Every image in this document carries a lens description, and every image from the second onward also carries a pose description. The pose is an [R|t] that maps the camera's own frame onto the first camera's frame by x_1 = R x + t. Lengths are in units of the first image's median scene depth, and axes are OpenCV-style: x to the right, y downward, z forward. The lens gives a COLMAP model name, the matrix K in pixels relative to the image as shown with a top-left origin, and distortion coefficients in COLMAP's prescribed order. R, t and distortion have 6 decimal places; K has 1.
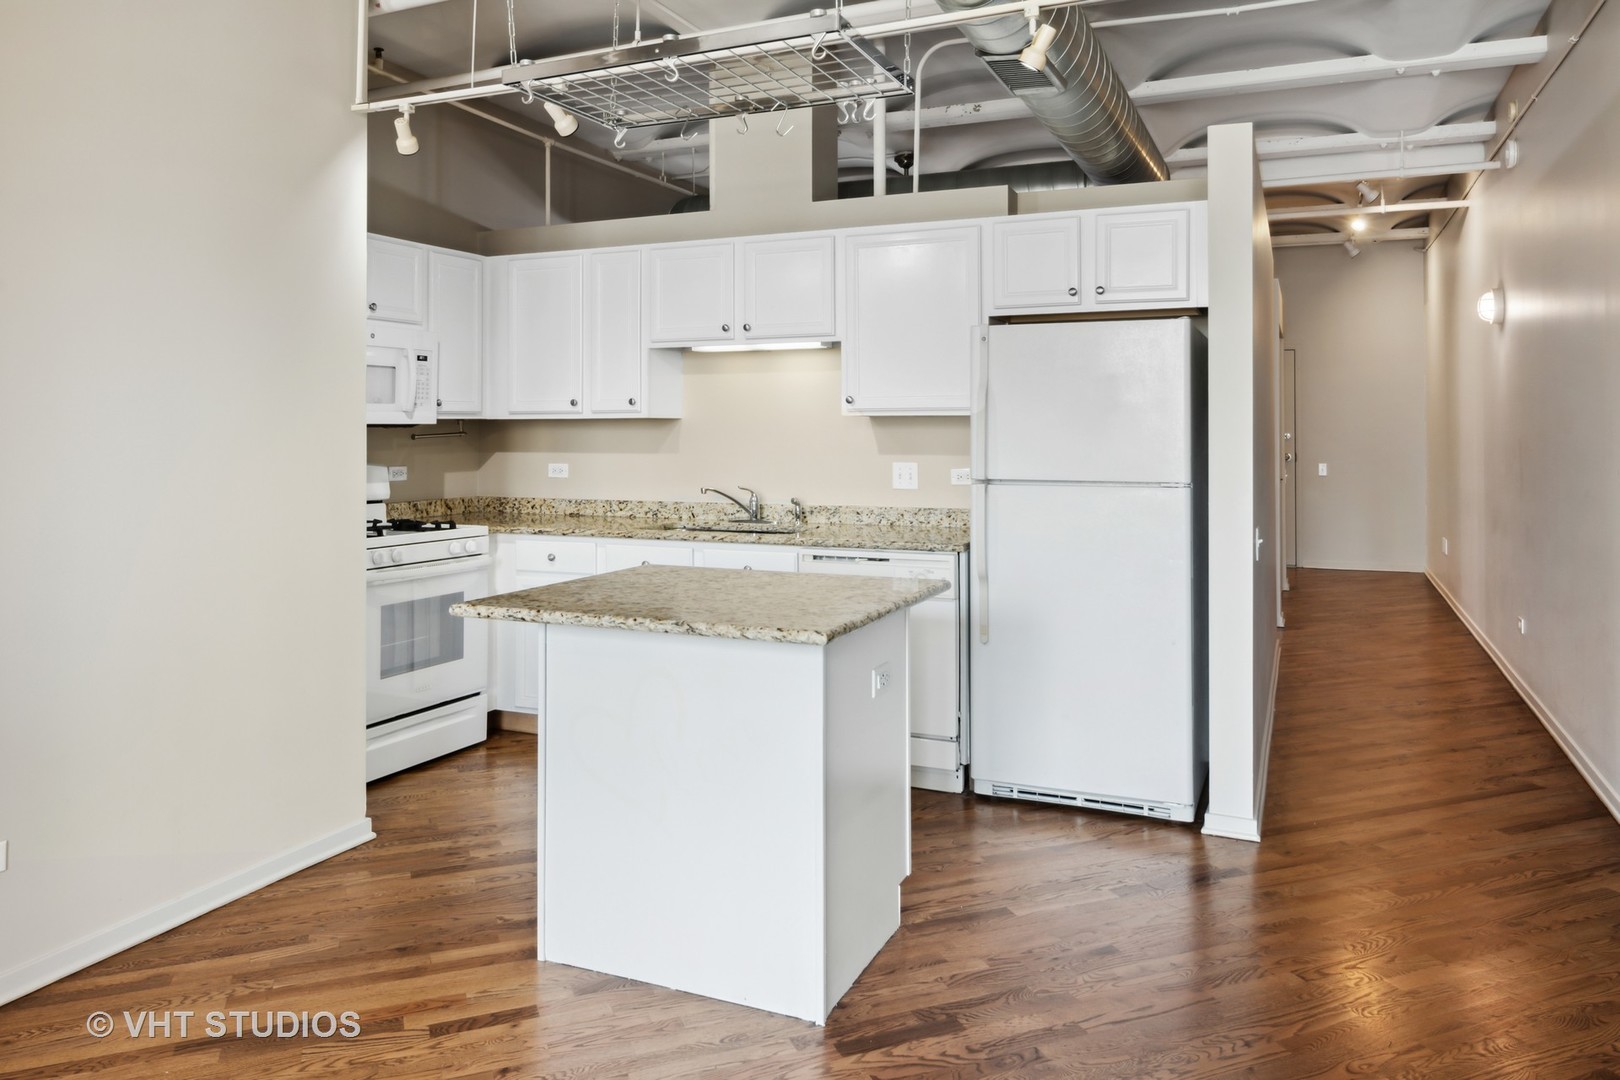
lens RADIAL K [[1144.0, 0, 807.2], [0, 1144.0, 412.2], [0, 0, 1]] dist [-0.004168, -0.006410]
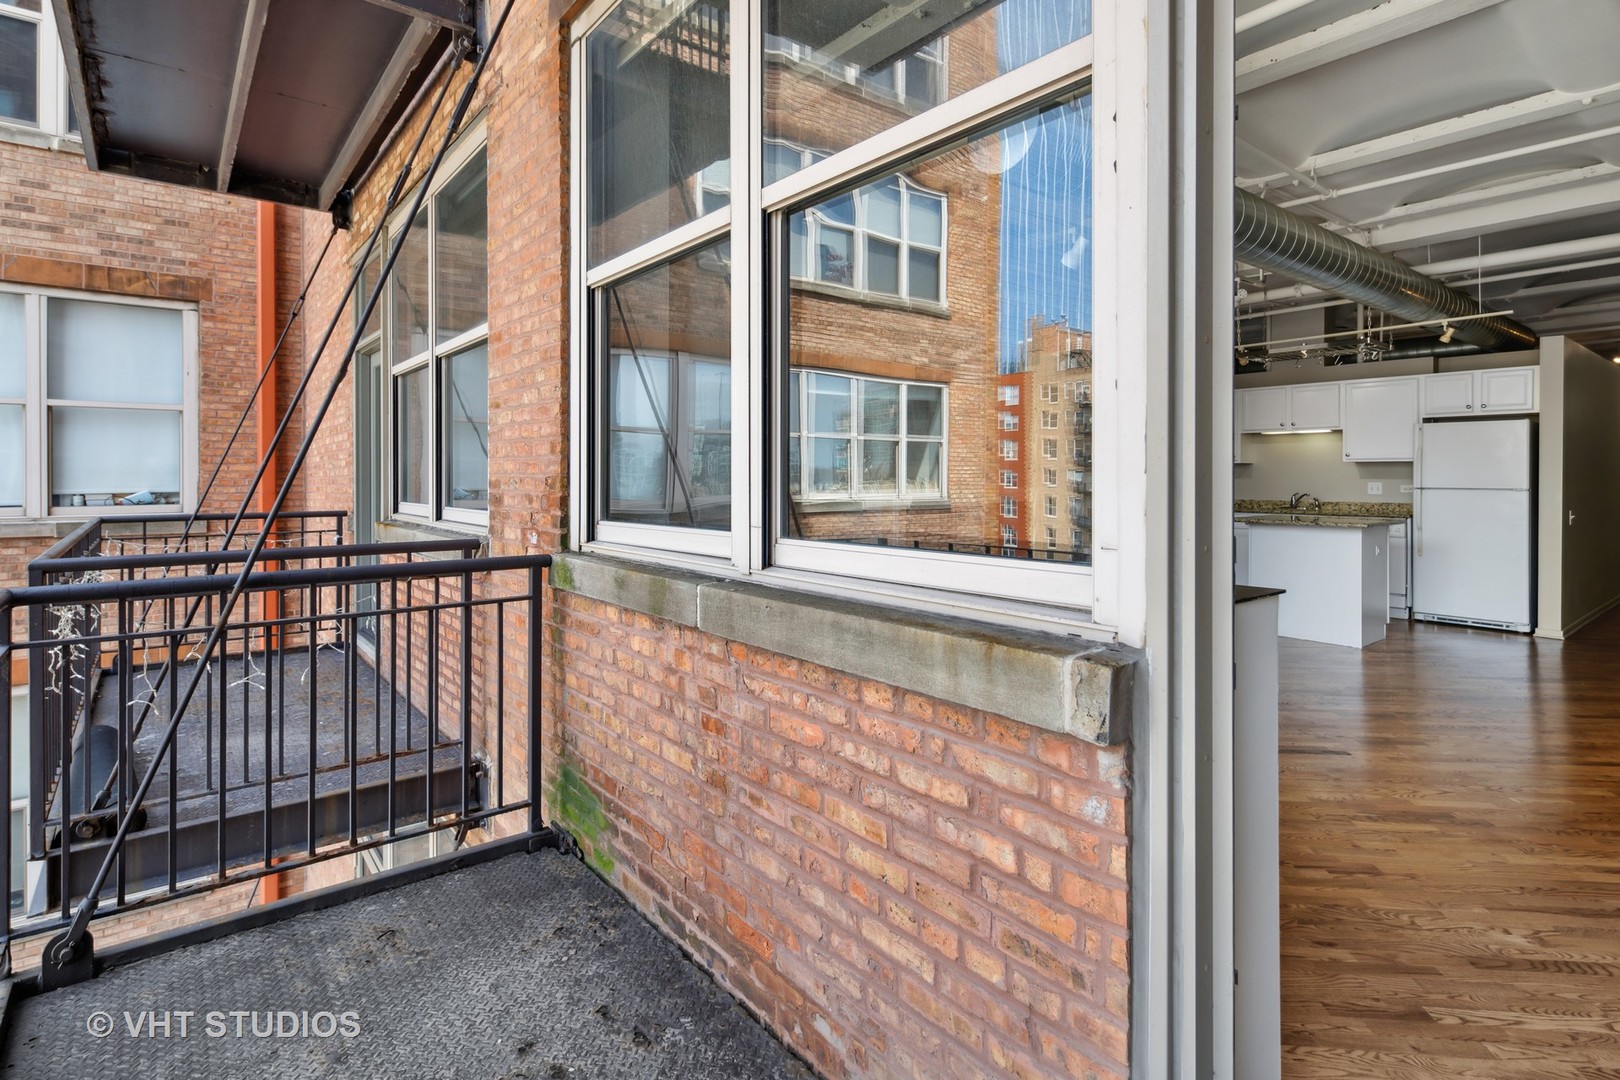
lens RADIAL K [[801.7, 0, 806.9], [0, 801.7, 479.6], [0, 0, 1]] dist [0.002077, 0.000483]
pose [[0.884446, 0.002816, -0.466634, -0.182716], [0.004670, 0.999878, 0.014884, 0.009909], [0.466619, -0.015343, 0.884325, -1.008390]]
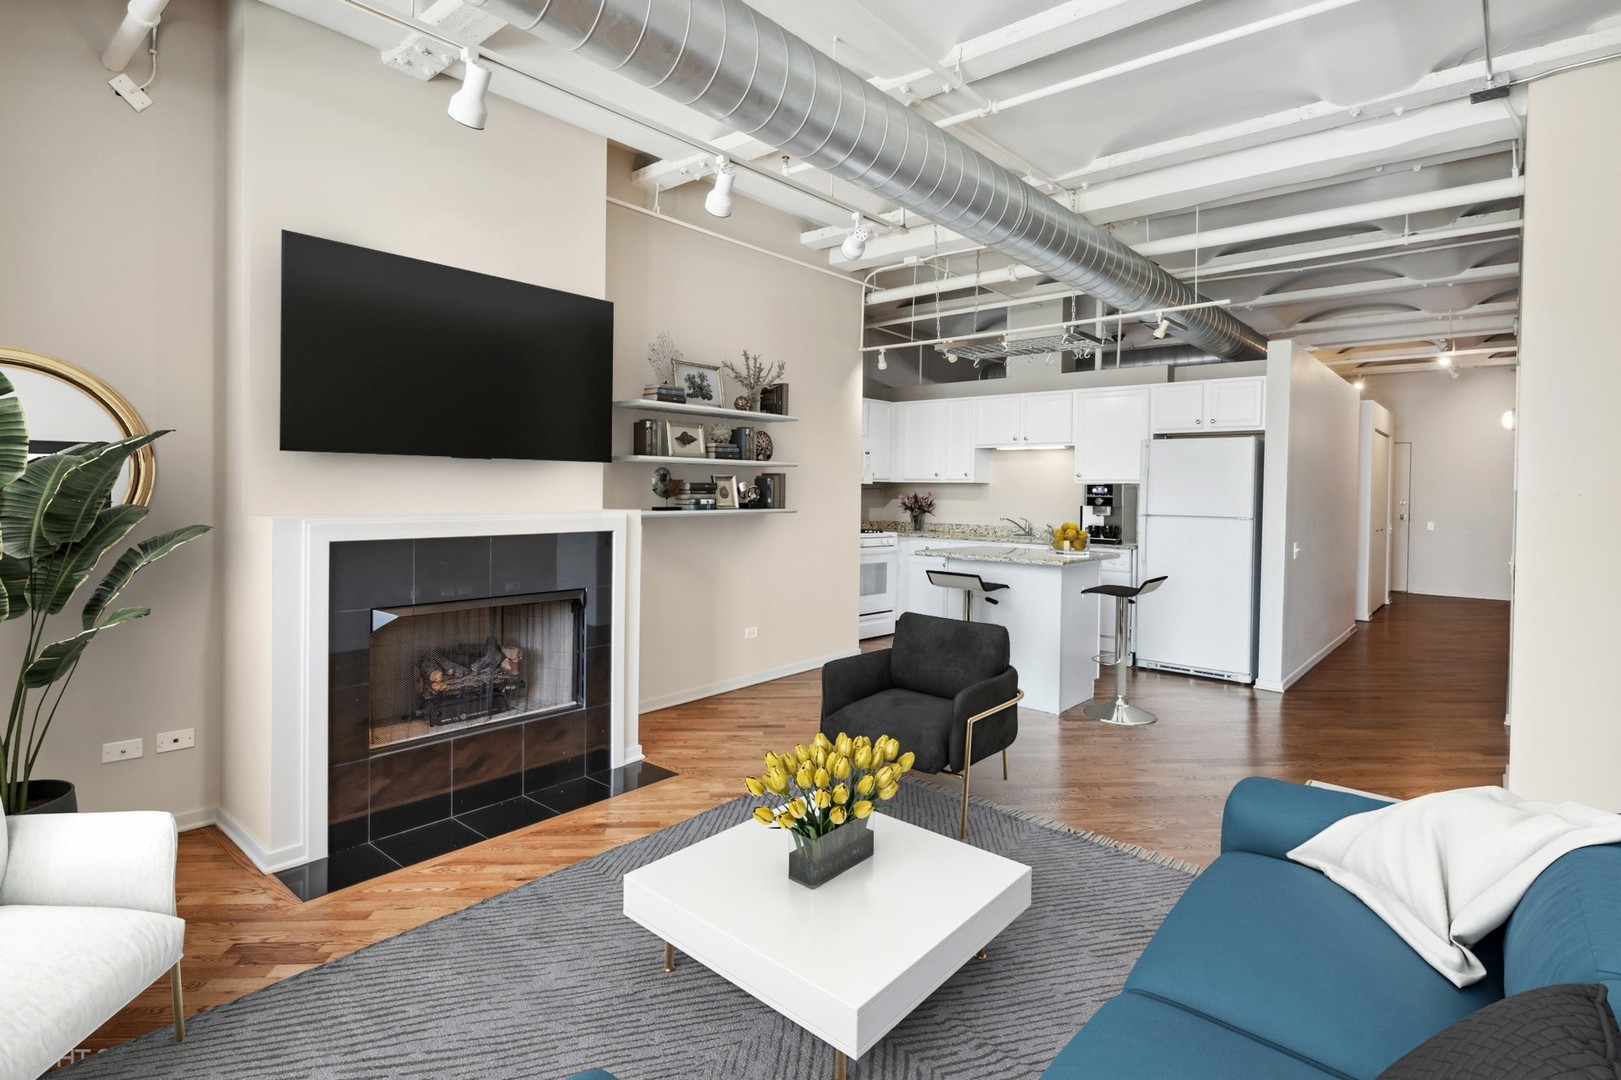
lens RADIAL K [[816.5, 0, 807.9], [0, 816.5, 502.2], [0, 0, 1]] dist [0.015697, -0.000101]
pose [[0.957438, 0.020447, -0.287914, -0.003876], [-0.012953, 0.999527, 0.027909, 0.003385], [0.288349, -0.022992, 0.957249, -0.543893]]
